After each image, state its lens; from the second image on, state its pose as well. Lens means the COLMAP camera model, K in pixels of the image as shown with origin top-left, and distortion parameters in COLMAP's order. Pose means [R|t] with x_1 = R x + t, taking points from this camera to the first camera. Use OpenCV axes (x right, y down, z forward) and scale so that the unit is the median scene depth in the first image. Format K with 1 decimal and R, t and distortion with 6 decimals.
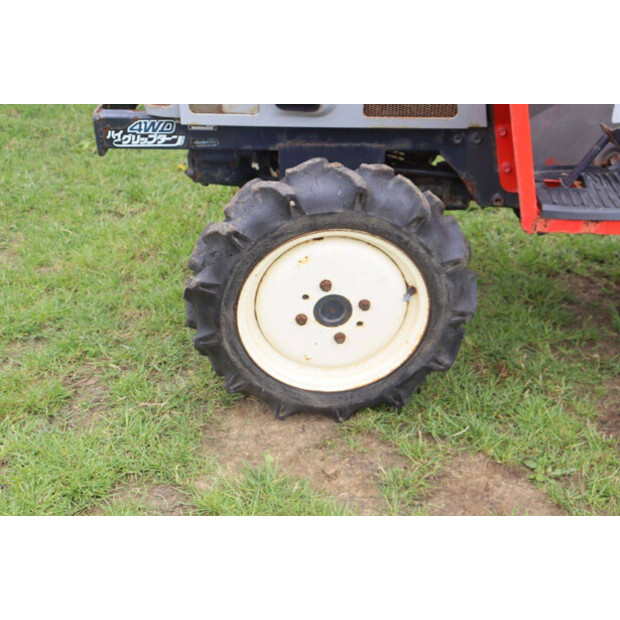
lens RADIAL K [[967.7, 0, 310.0], [0, 967.7, 310.0], [0, 0, 1]] dist [0.131211, 0.014185]
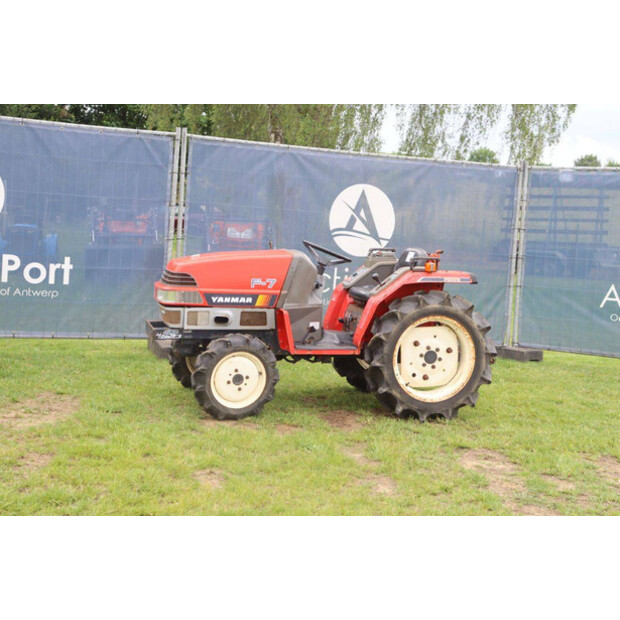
lens RADIAL K [[1000.4, 0, 310.0], [0, 1000.4, 310.0], [0, 0, 1]] dist [0.137491, 0.036907]
pose [[0.945028, 0.001253, 0.326988, -0.818930], [0.121211, 0.927409, -0.353865, 0.969231], [-0.303695, 0.374047, 0.876275, -2.042102]]
